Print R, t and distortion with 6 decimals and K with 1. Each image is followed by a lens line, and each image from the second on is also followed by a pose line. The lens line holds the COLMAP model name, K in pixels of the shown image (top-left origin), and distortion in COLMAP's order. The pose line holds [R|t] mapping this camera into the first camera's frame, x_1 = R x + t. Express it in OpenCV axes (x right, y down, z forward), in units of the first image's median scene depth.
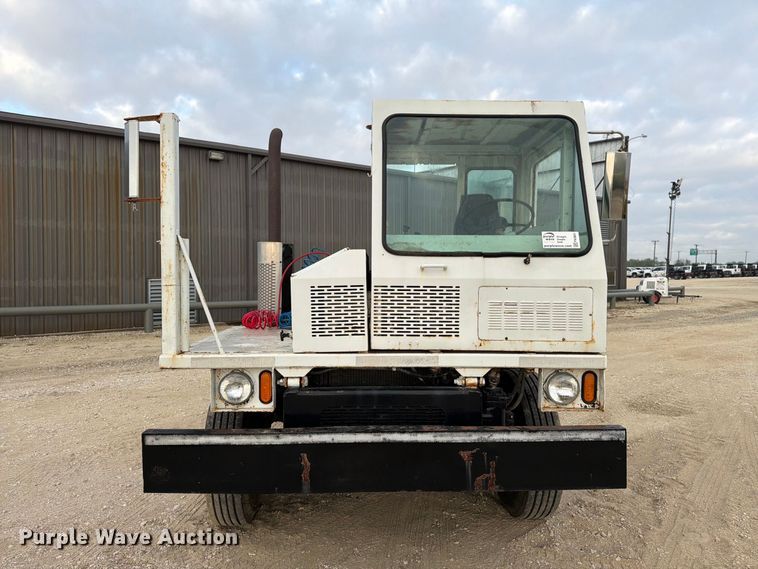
lens RADIAL K [[528.8, 0, 378.3], [0, 528.8, 286.9], [0, 0, 1]] dist [0.095575, -0.138965]
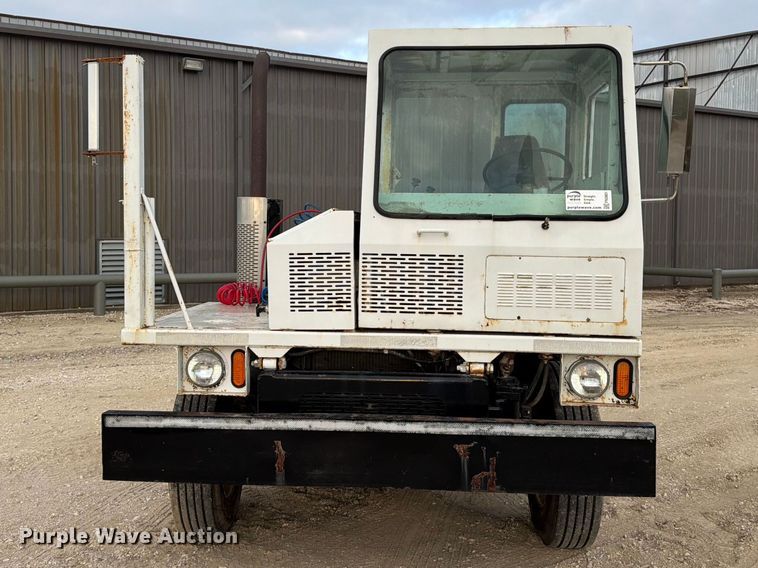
lens RADIAL K [[811.3, 0, 352.8], [0, 811.3, 263.0], [0, 0, 1]] dist [0.095201, 0.001016]
pose [[0.994764, 0.010787, -0.101625, 0.109434], [-0.009717, 0.999892, 0.011020, -0.001092], [0.101733, -0.009975, 0.994762, -0.308457]]
